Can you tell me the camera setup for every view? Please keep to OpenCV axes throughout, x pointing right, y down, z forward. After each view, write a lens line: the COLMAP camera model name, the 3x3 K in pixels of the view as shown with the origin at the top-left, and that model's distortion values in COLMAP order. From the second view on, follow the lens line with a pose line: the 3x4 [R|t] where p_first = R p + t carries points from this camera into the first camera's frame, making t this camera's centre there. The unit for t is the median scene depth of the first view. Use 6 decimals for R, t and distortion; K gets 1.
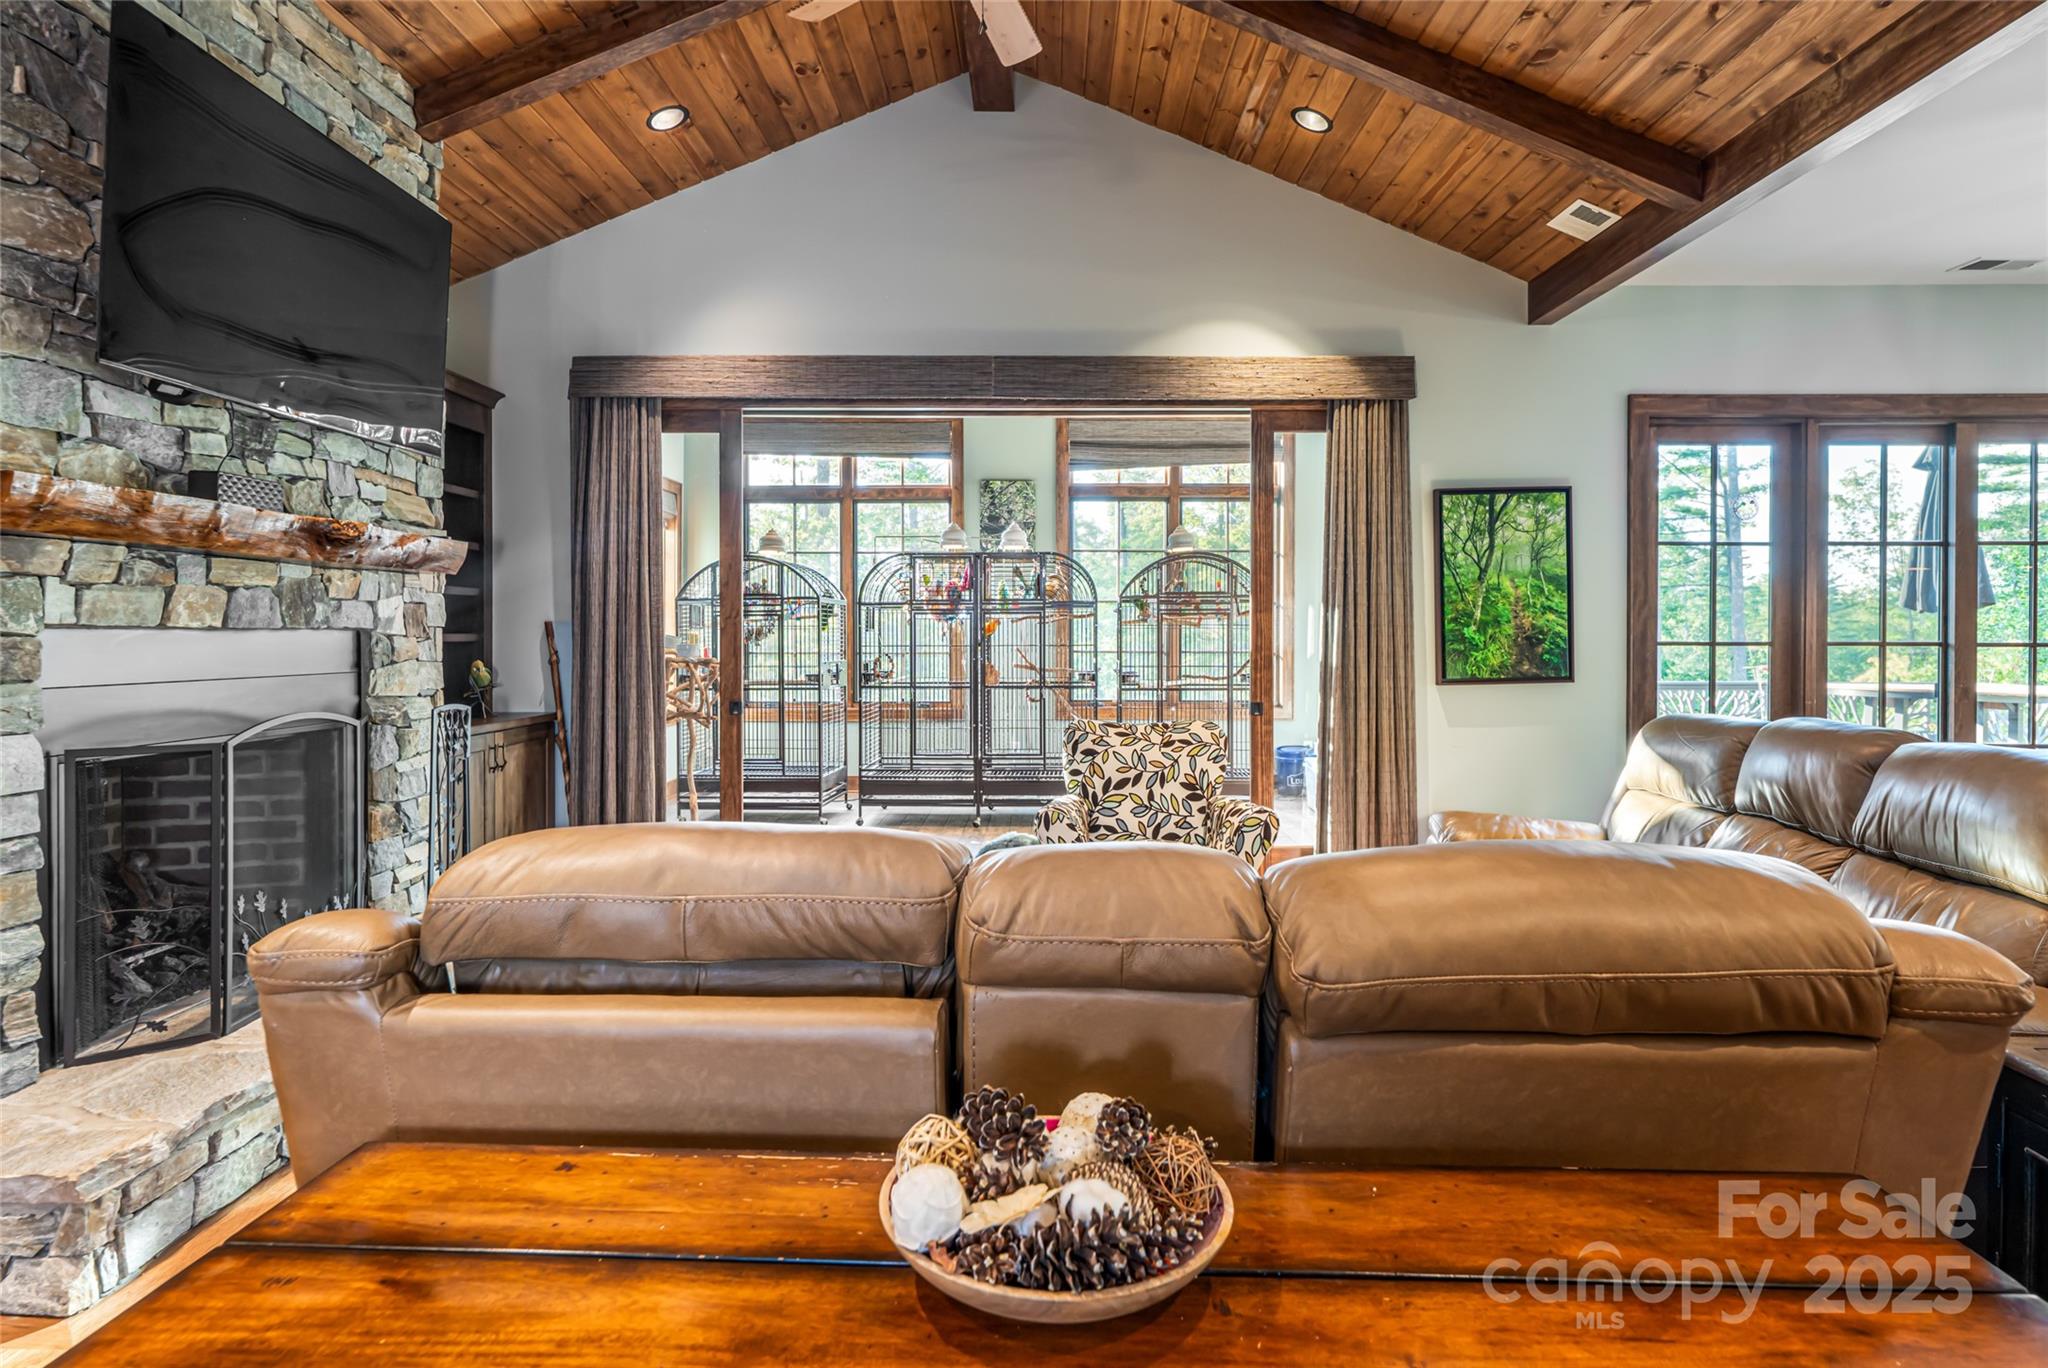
lens RADIAL K [[1094.1, 0, 1058.9], [0, 1094.1, 642.0], [0, 0, 1]] dist [0.003601, 0.000197]
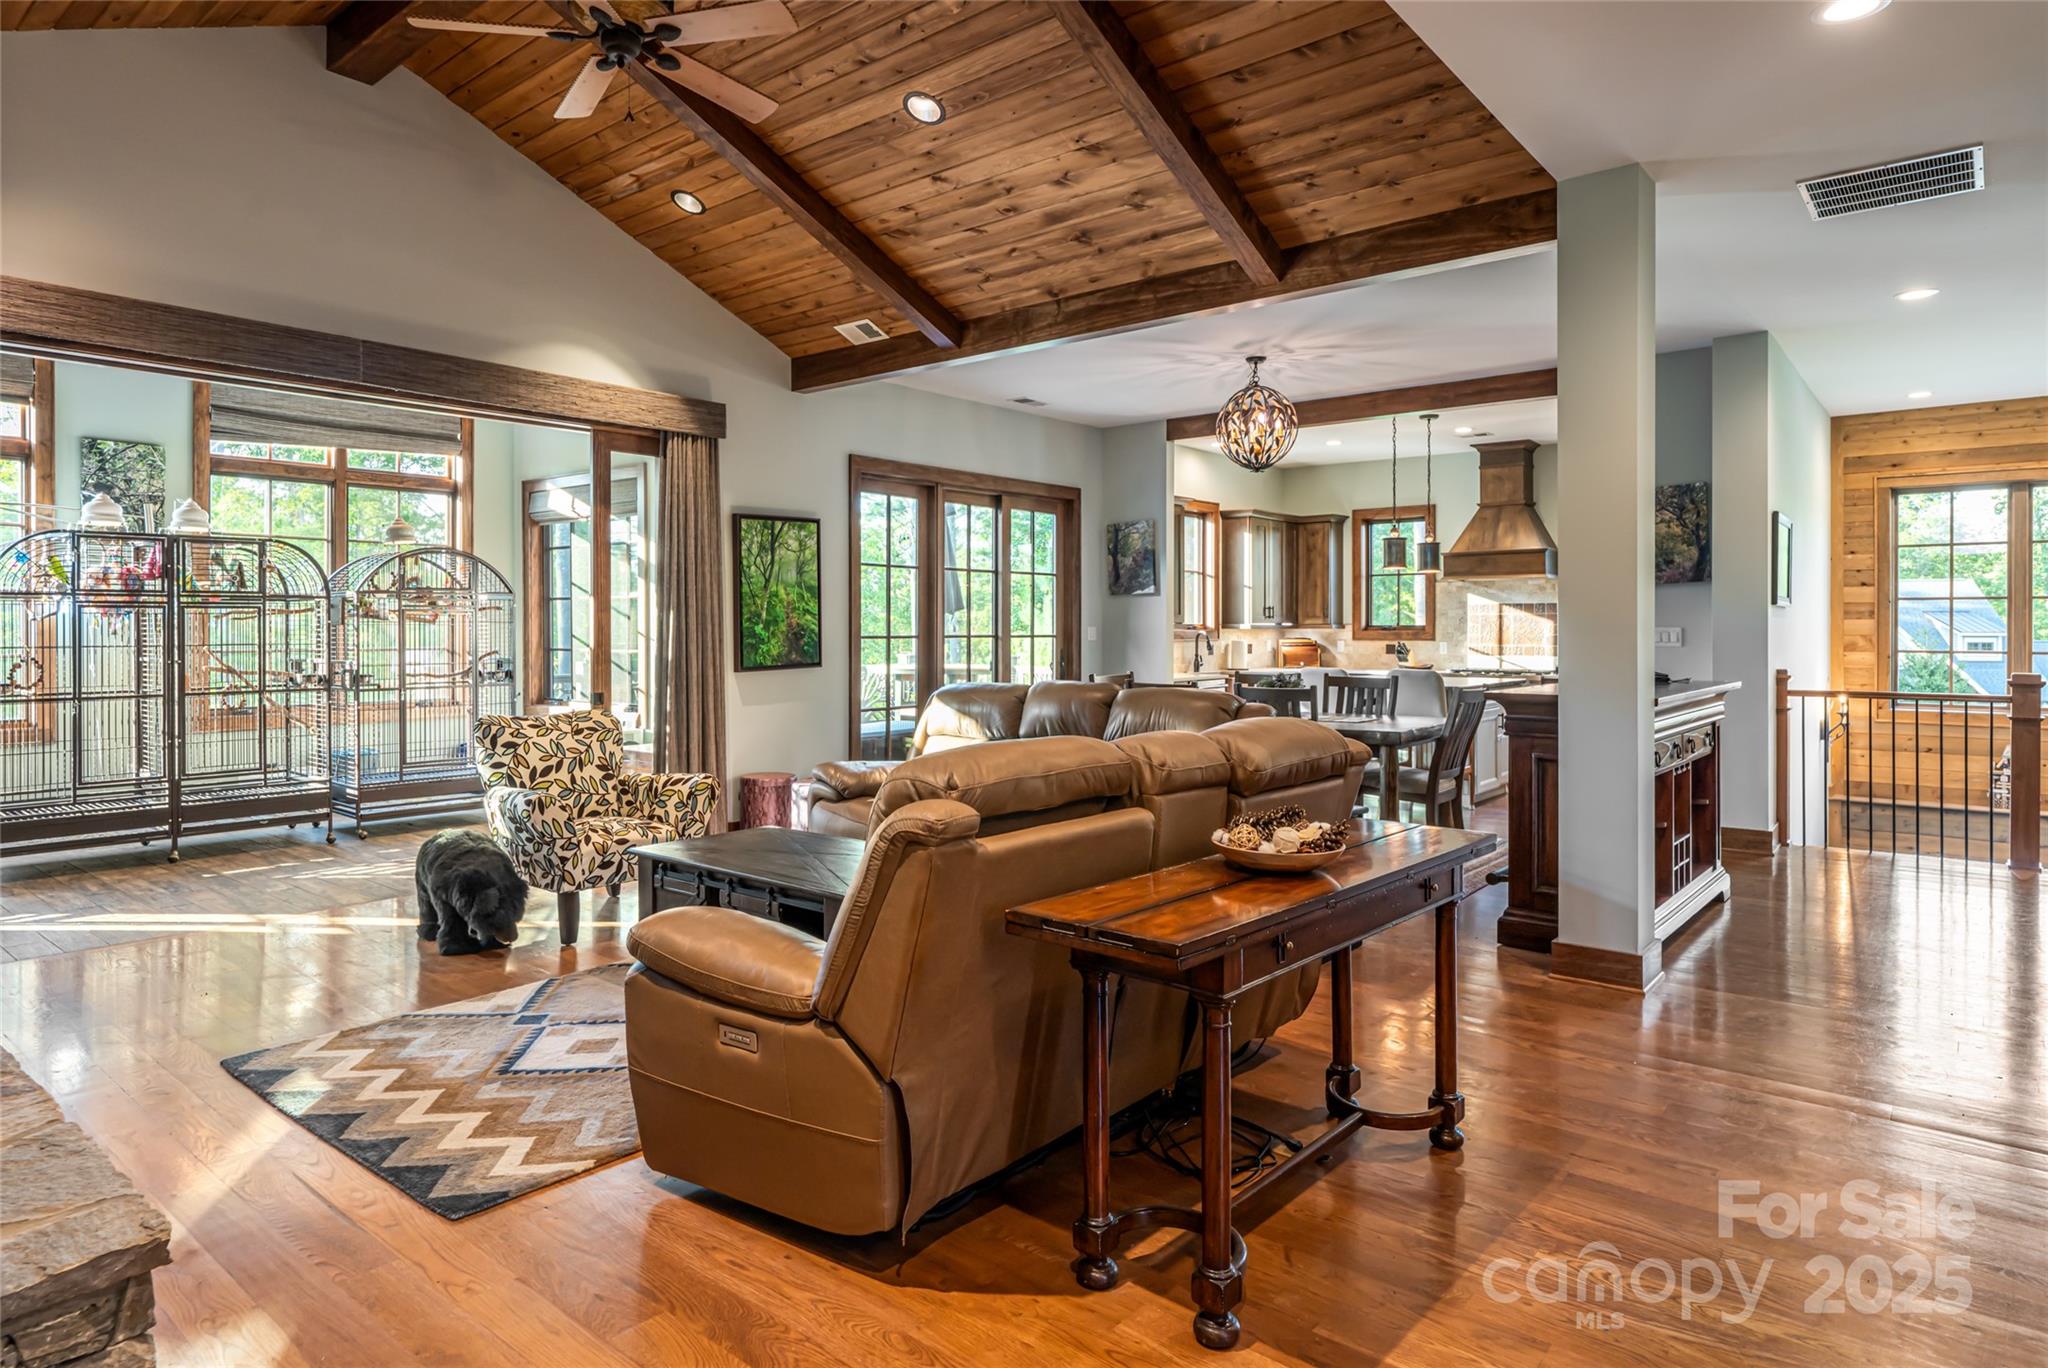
lens RADIAL K [[1125.9, 0, 986.3], [0, 1125.9, 638.1], [0, 0, 1]] dist [-0.008396, -0.003608]
pose [[0.657729, -0.008011, 0.753212, -0.433959], [0.007049, 0.999965, 0.004479, -0.002845], [-0.753221, 0.002364, 0.657763, -0.046942]]
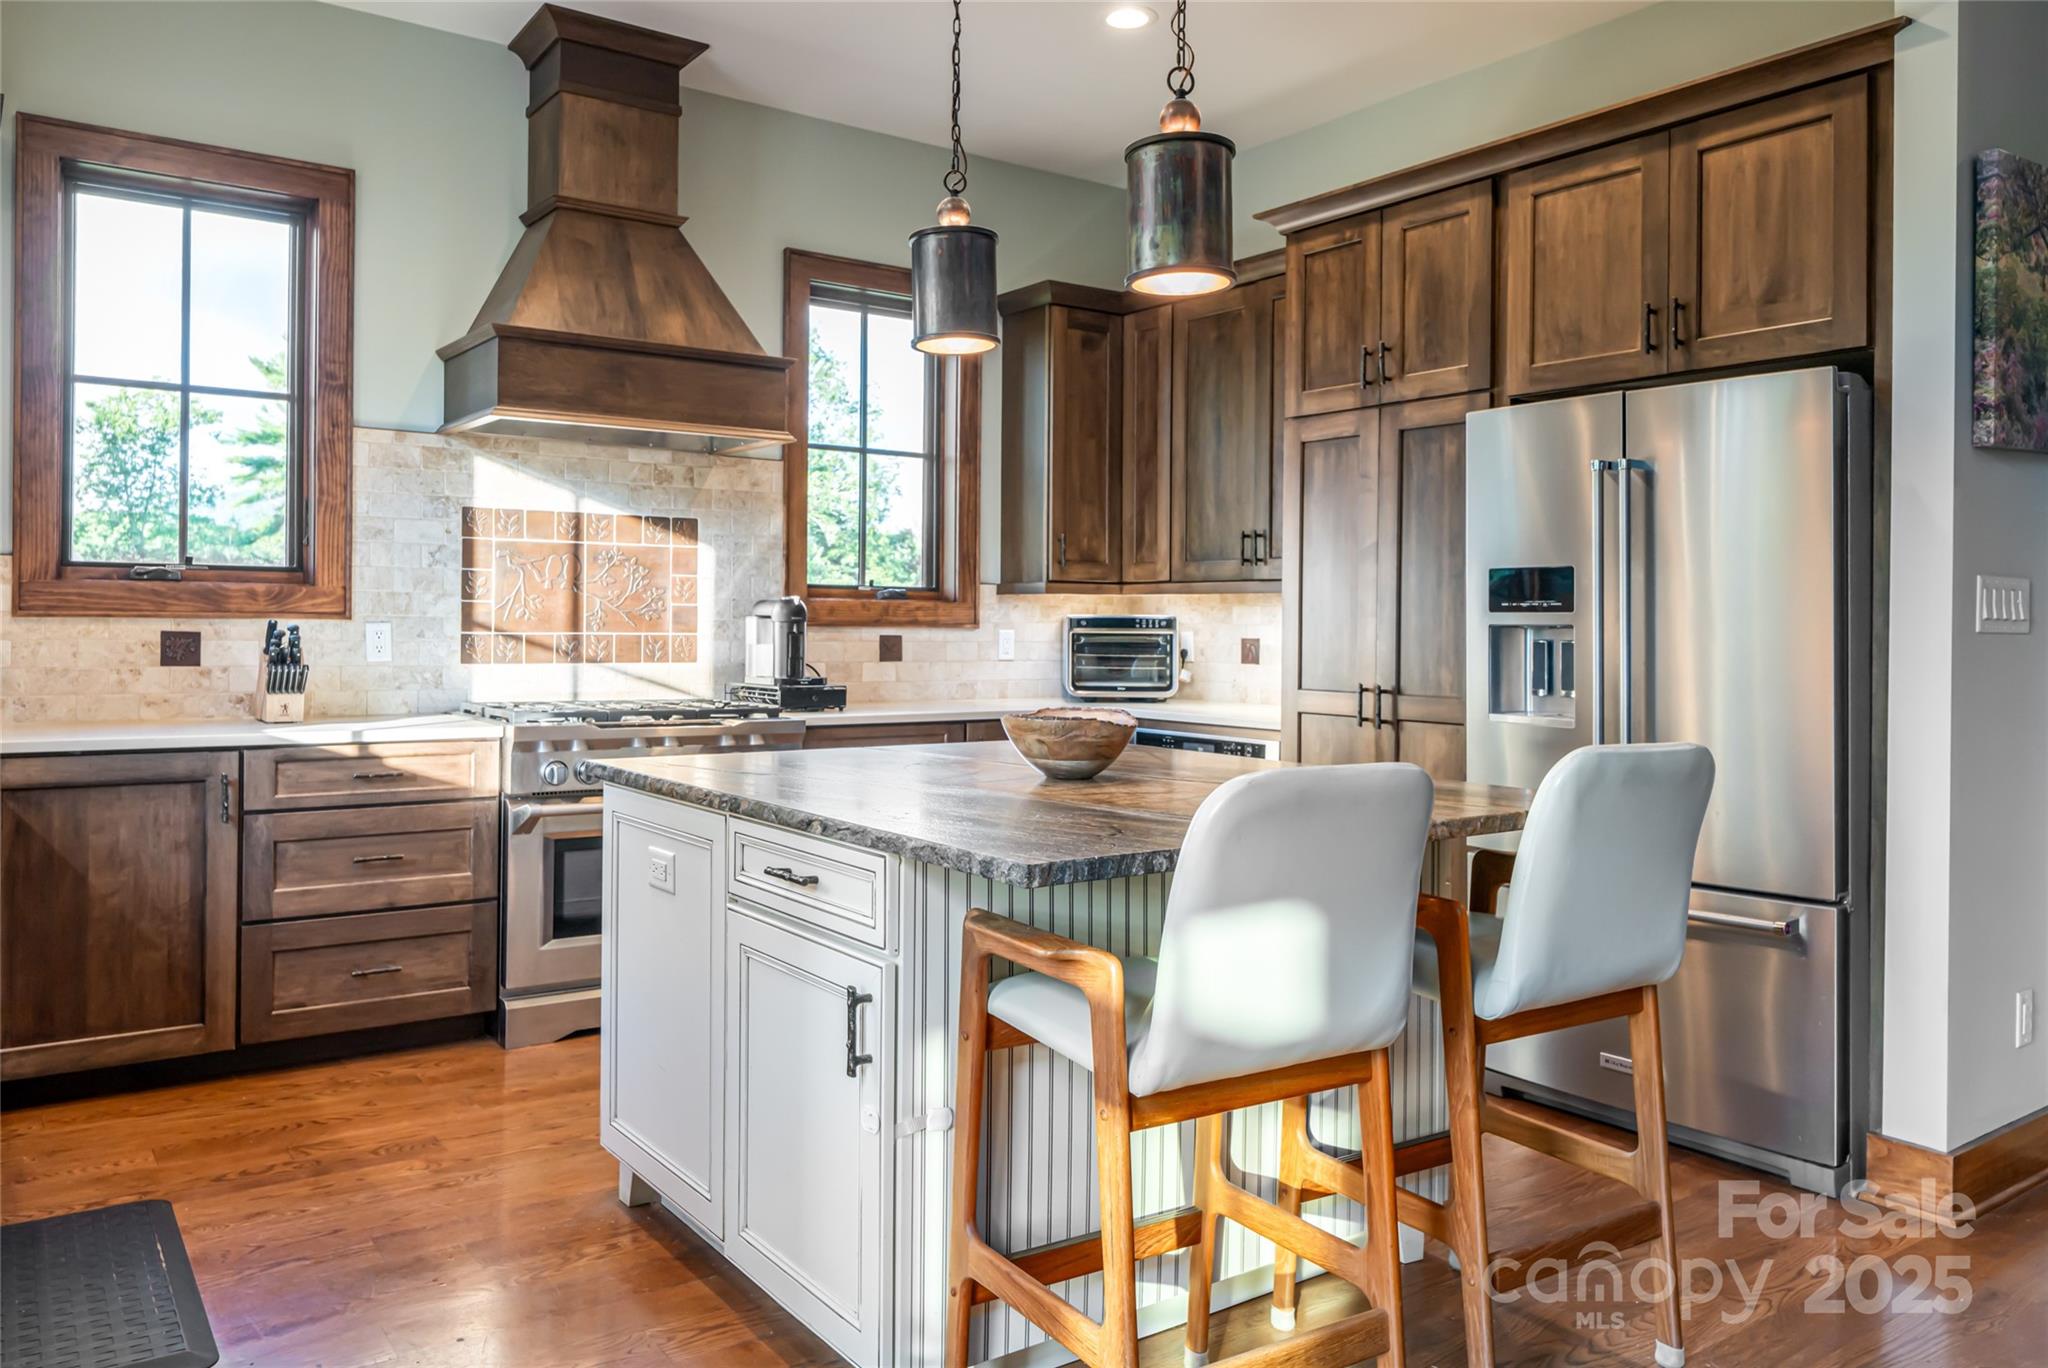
lens RADIAL K [[1443.5, 0, 967.4], [0, 1443.5, 632.7], [0, 0, 1]] dist [-0.015339, 0.020031]
pose [[-0.561534, -0.011836, 0.827369, 0.853330], [-0.006122, 0.999930, 0.010150, 0.014596], [-0.827431, 0.000635, -0.561567, 0.892537]]
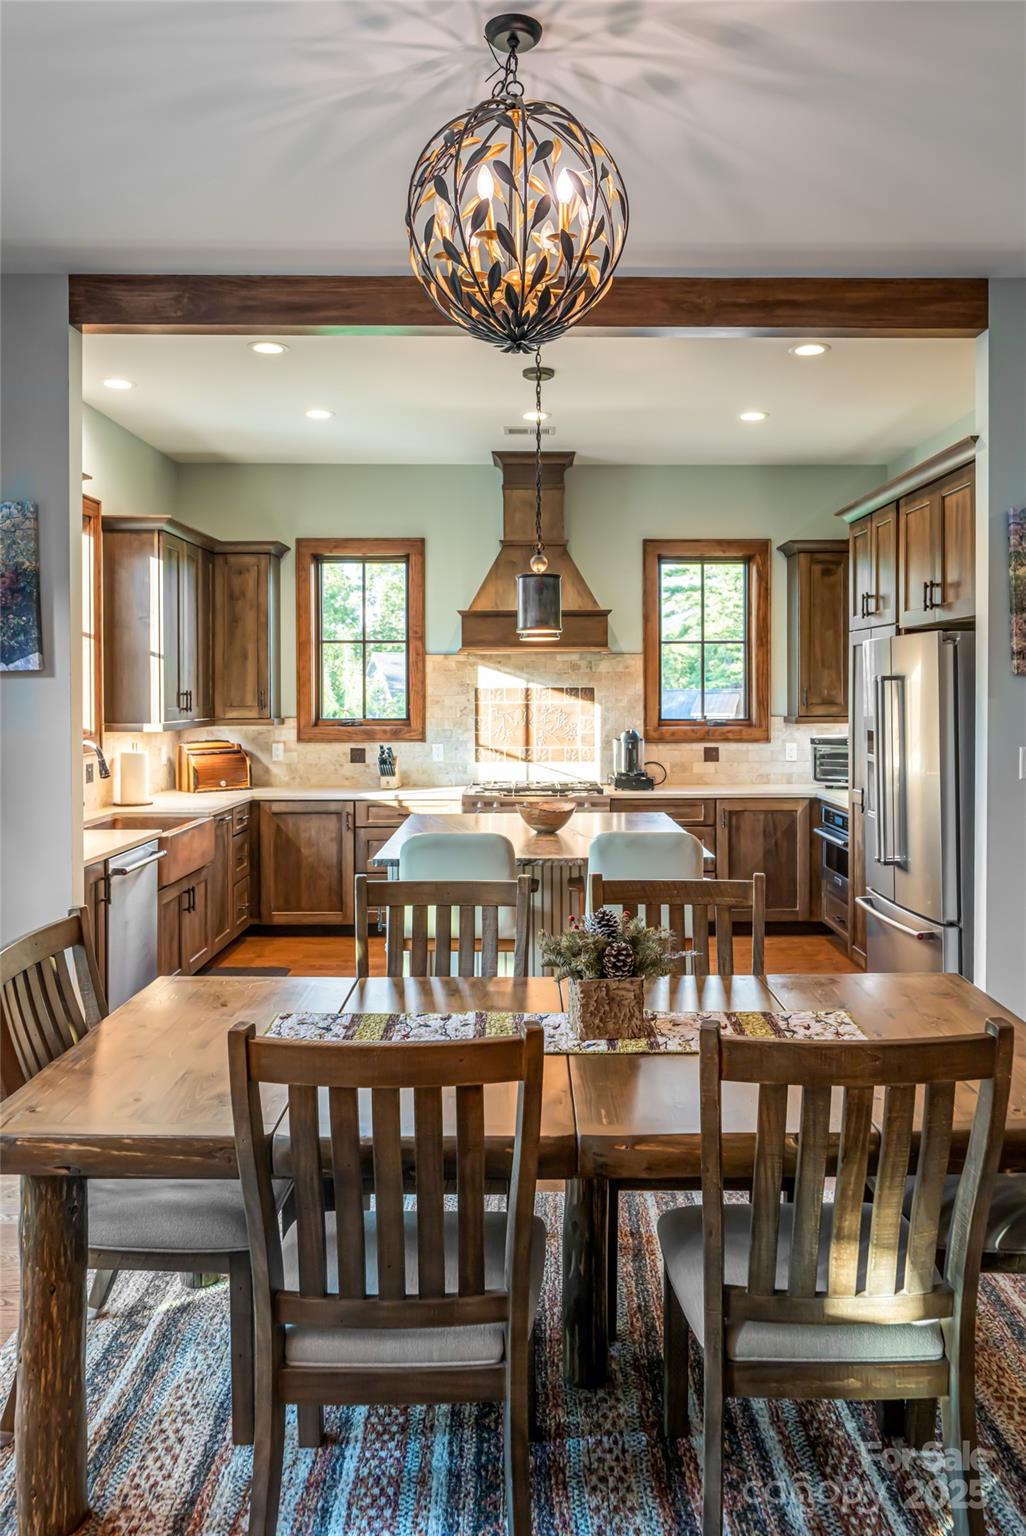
lens RADIAL K [[1133.5, 0, 524.6], [0, 1133.5, 703.9], [0, 0, 1]] dist [0.001222, -0.007965]
pose [[0.003035, -0.011311, 0.999931, 0.303005], [0.009683, 0.999889, 0.011281, -0.046239], [-0.999949, 0.009648, 0.003144, 0.588197]]
